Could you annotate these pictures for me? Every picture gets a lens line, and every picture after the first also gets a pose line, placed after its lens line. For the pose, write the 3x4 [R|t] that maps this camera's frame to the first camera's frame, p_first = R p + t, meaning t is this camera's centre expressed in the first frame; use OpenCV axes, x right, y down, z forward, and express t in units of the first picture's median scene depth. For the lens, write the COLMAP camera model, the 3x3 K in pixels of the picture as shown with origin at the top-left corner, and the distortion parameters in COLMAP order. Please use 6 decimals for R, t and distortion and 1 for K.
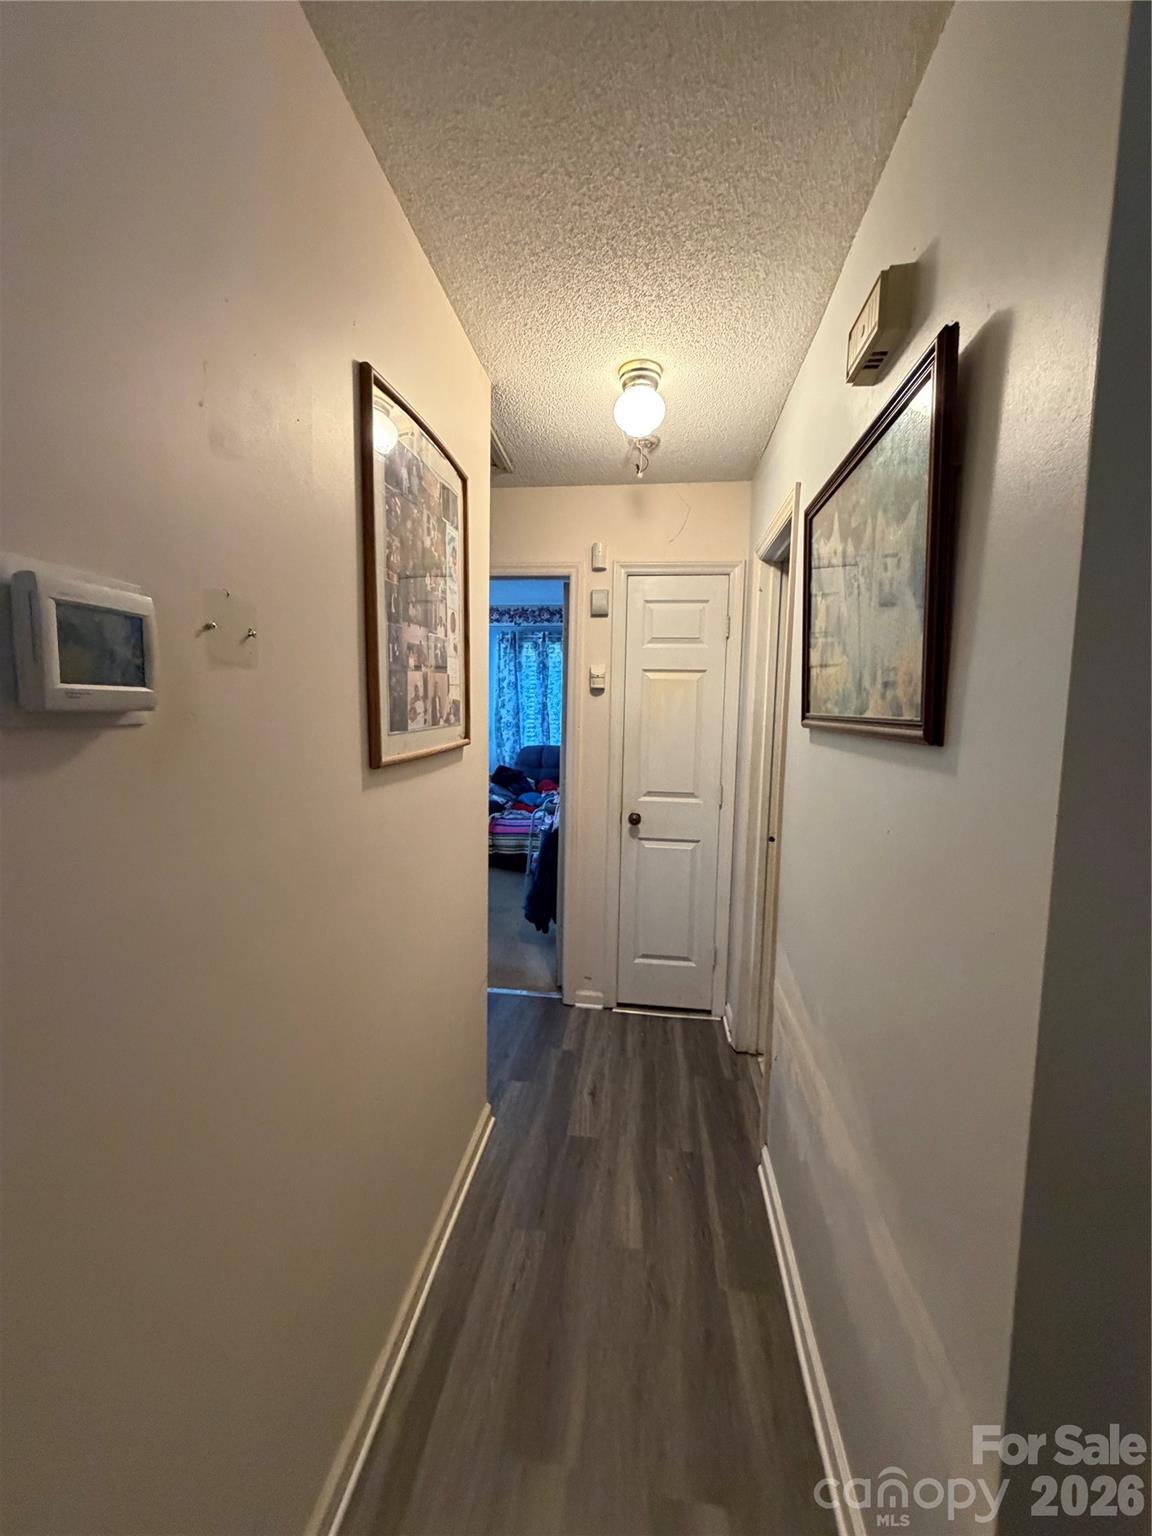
lens RADIAL K [[613.8, 0, 576.4], [0, 613.8, 765.3], [0, 0, 1]] dist [-0.004283, -0.000482]
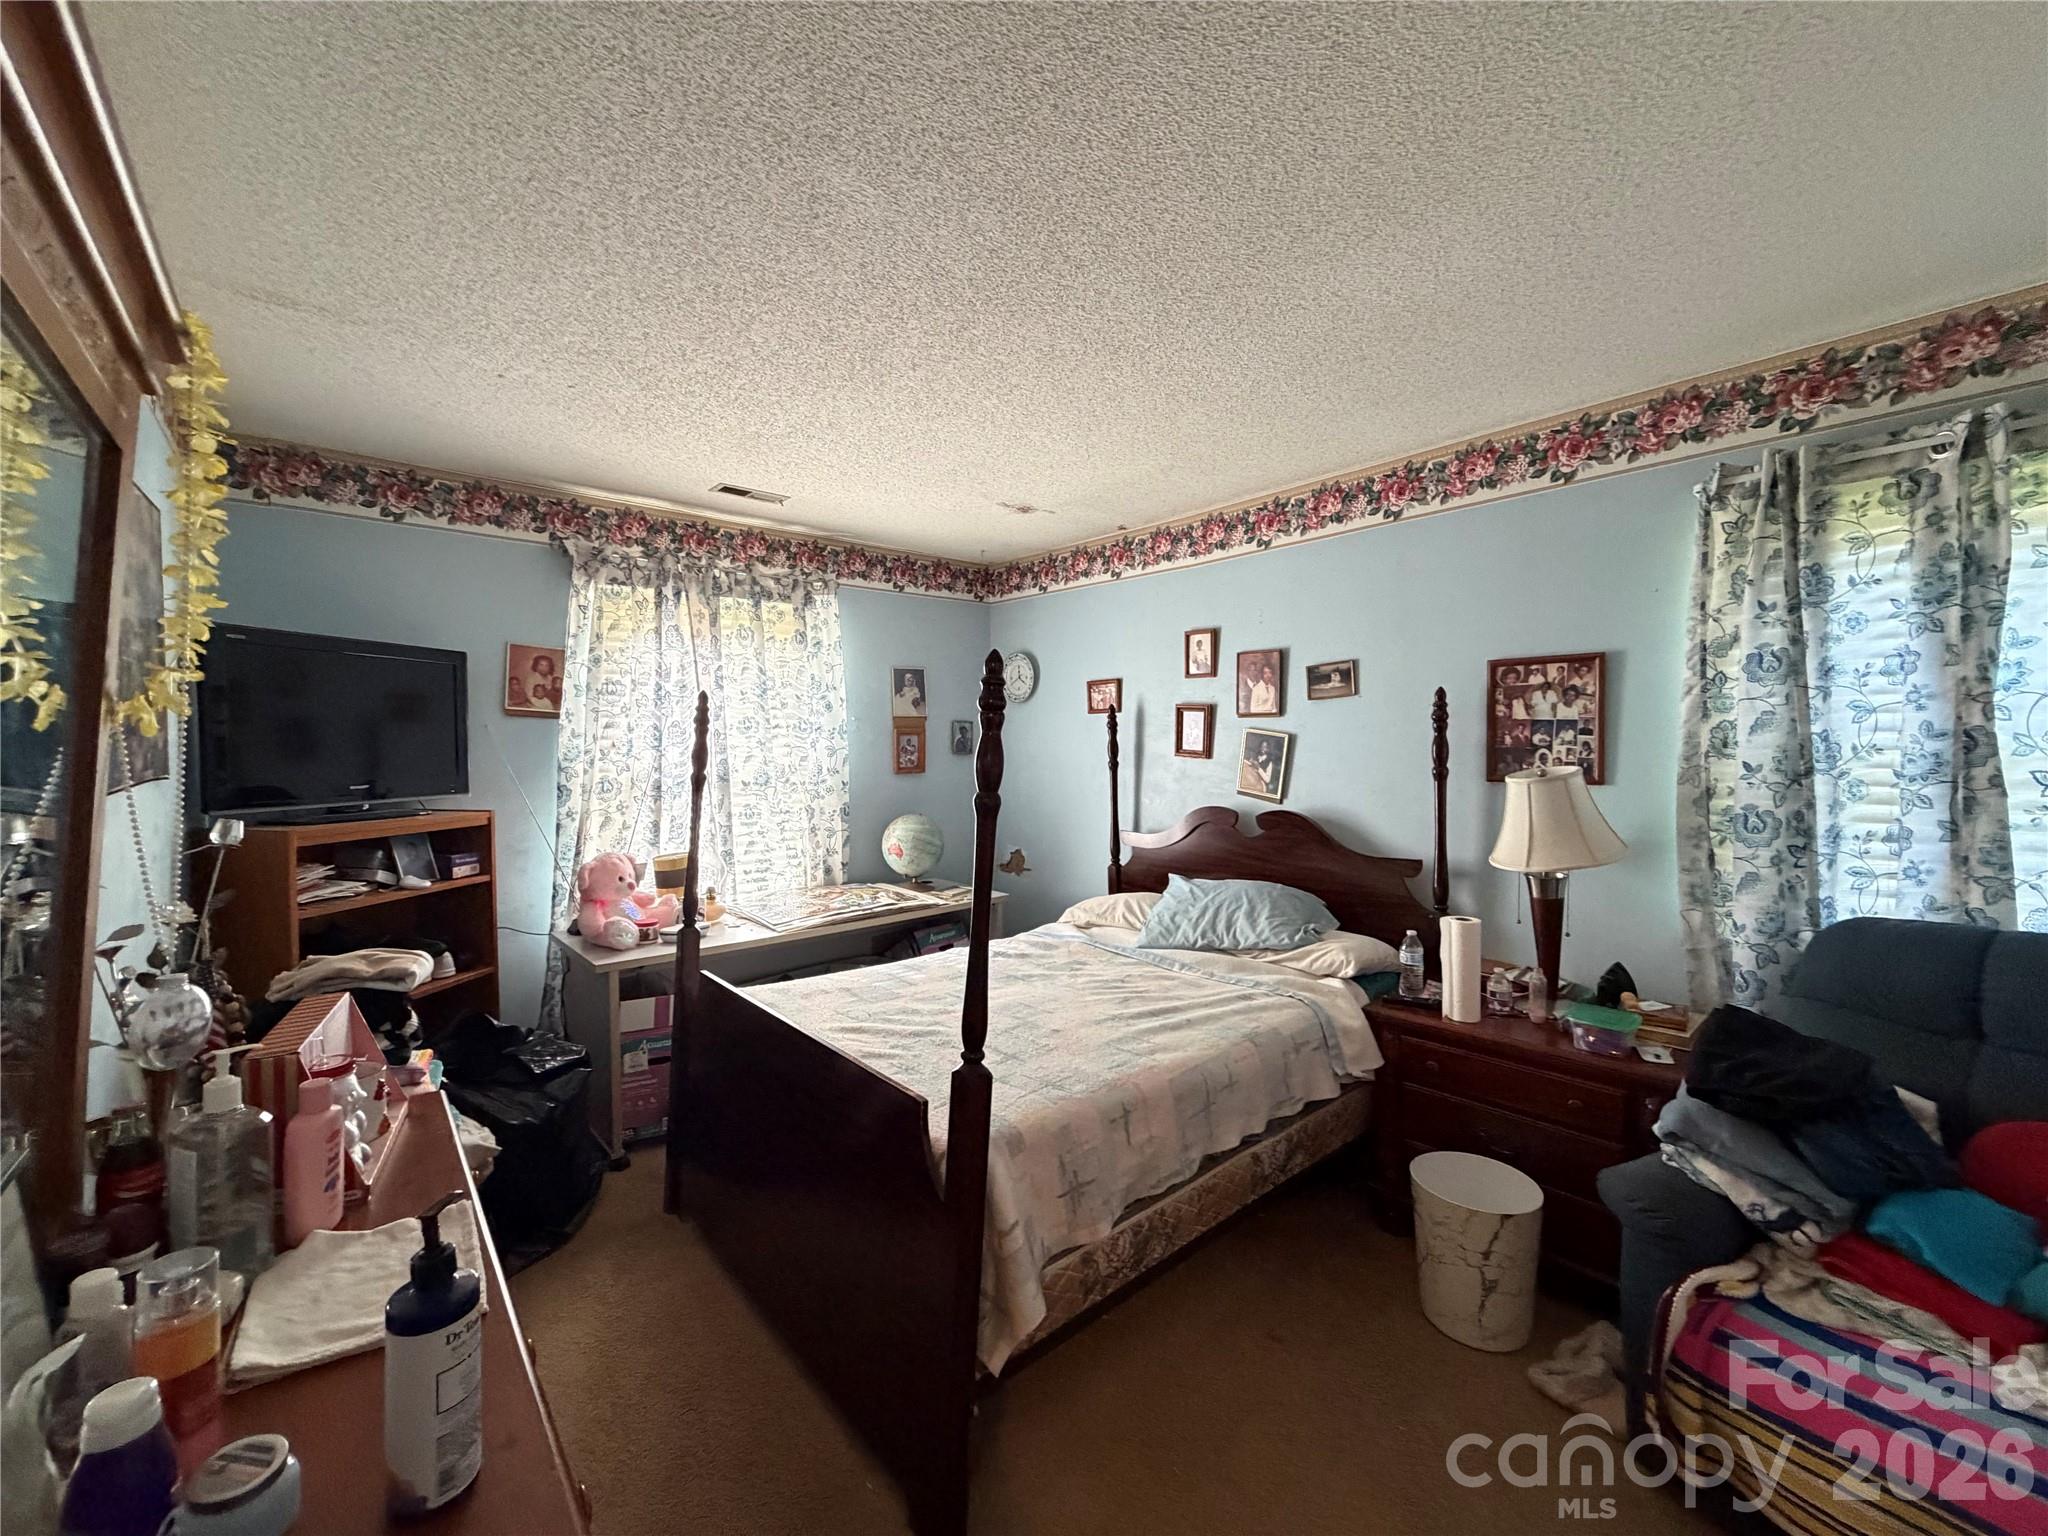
lens RADIAL K [[818.3, 0, 1021.4], [0, 818.3, 771.2], [0, 0, 1]] dist [-0.004283, -0.000482]
pose [[0.741154, 0.006547, -0.671304, -0.108399], [-0.054960, 0.997188, -0.050954, -0.053379], [0.669082, 0.074659, 0.739429, 0.552666]]
